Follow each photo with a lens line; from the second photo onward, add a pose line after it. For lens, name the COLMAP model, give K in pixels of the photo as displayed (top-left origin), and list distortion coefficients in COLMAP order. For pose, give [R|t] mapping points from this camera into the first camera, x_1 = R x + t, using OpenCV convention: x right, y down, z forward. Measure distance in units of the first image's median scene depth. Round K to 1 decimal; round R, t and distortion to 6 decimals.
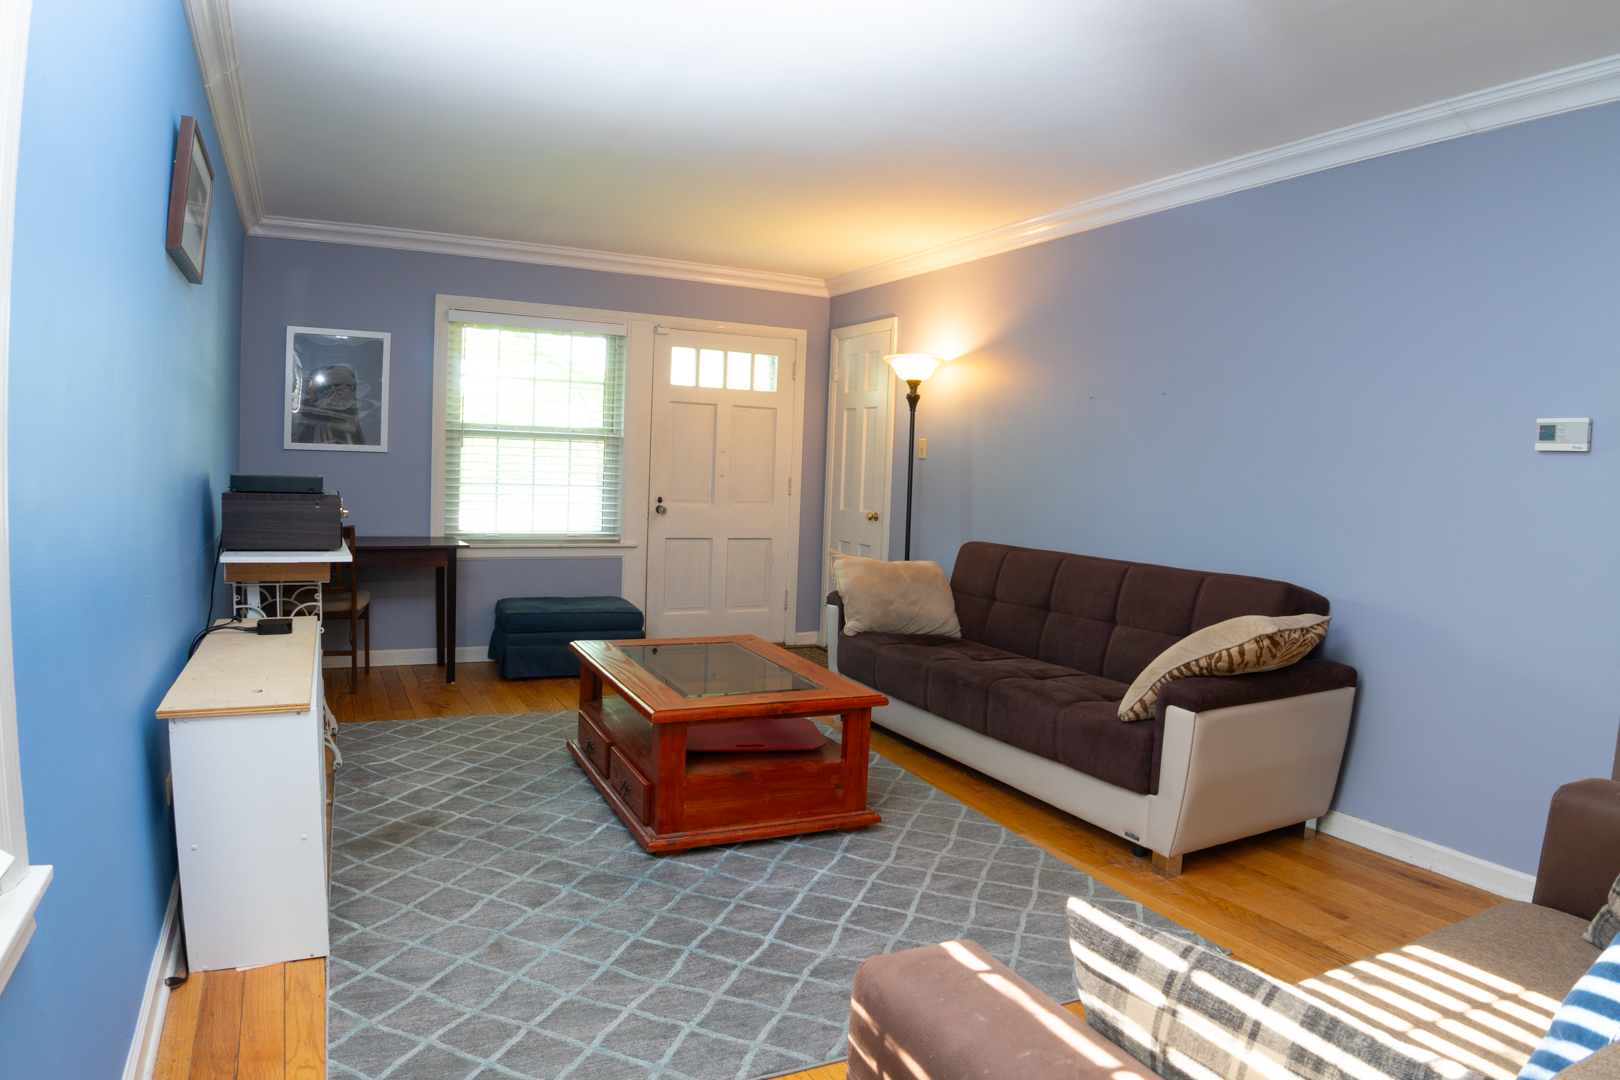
lens RADIAL K [[986.2, 0, 810.0], [0, 986.2, 540.0], [0, 0, 1]] dist [-0.112204, 0.000115]
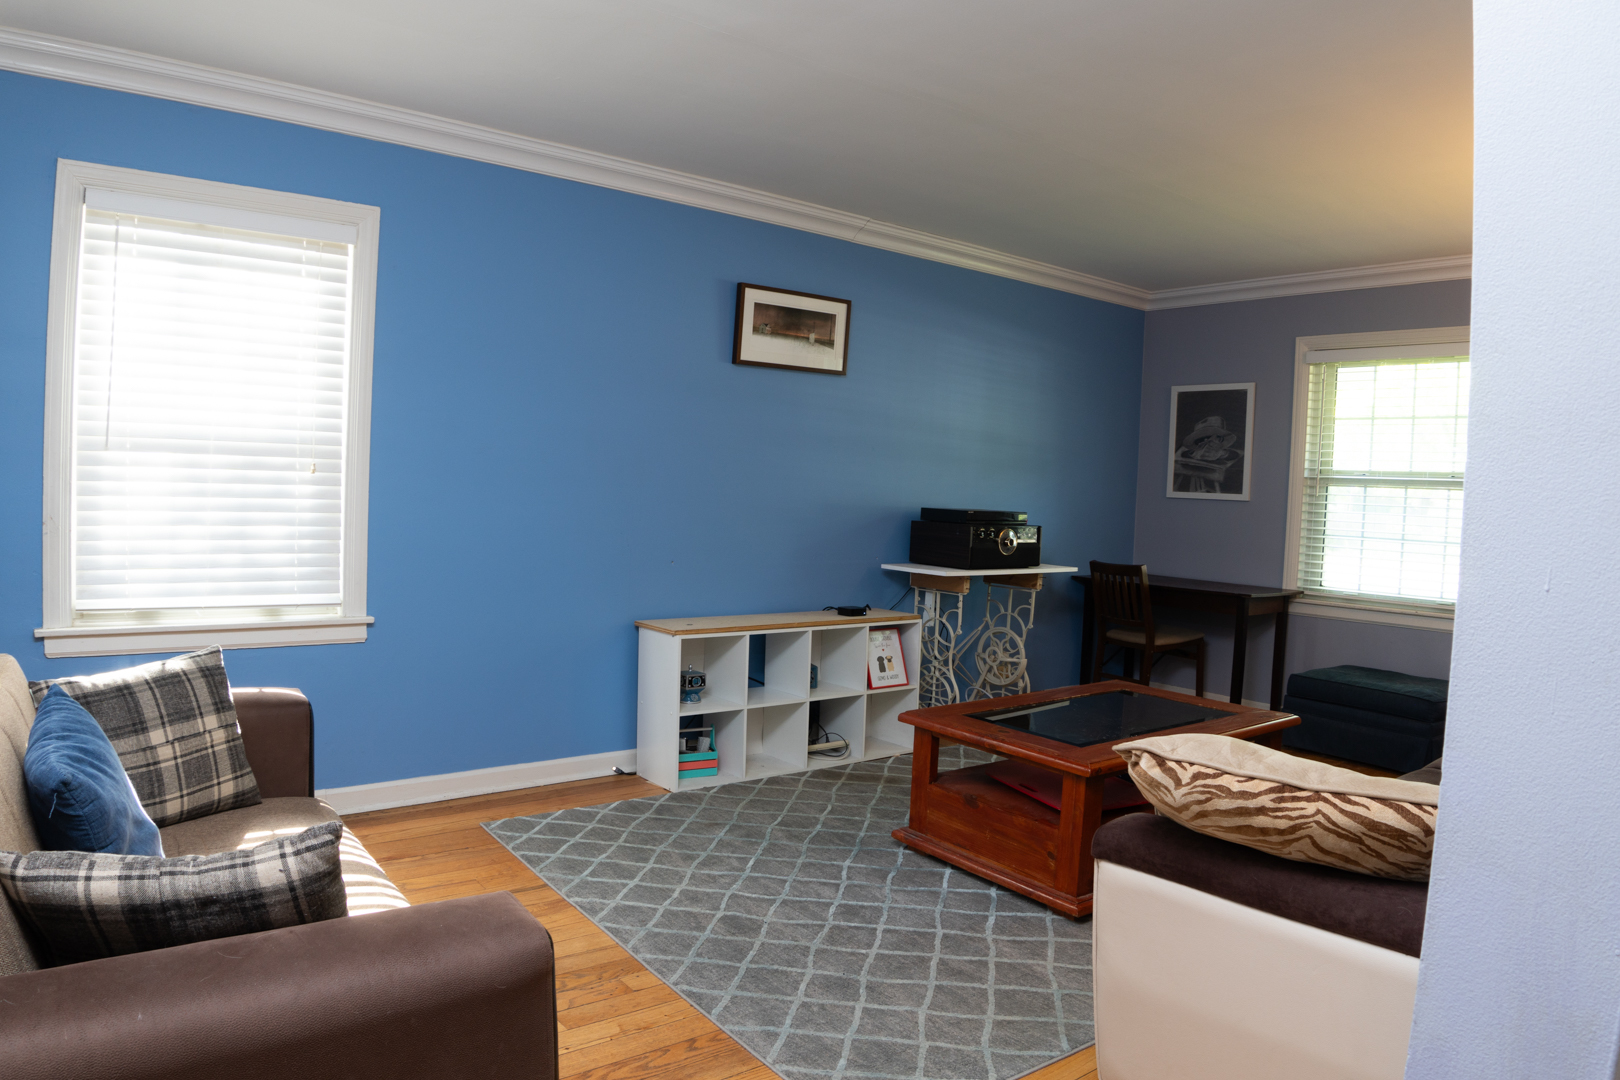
lens RADIAL K [[1061.3, 0, 810.0], [0, 1061.3, 540.0], [0, 0, 1]] dist [-0.111269, -0.000094]
pose [[0.197531, 0.021394, -0.980063, 0.546204], [-0.102072, 0.994776, 0.001142, -0.005175], [0.974968, 0.099812, 0.198683, 0.350044]]
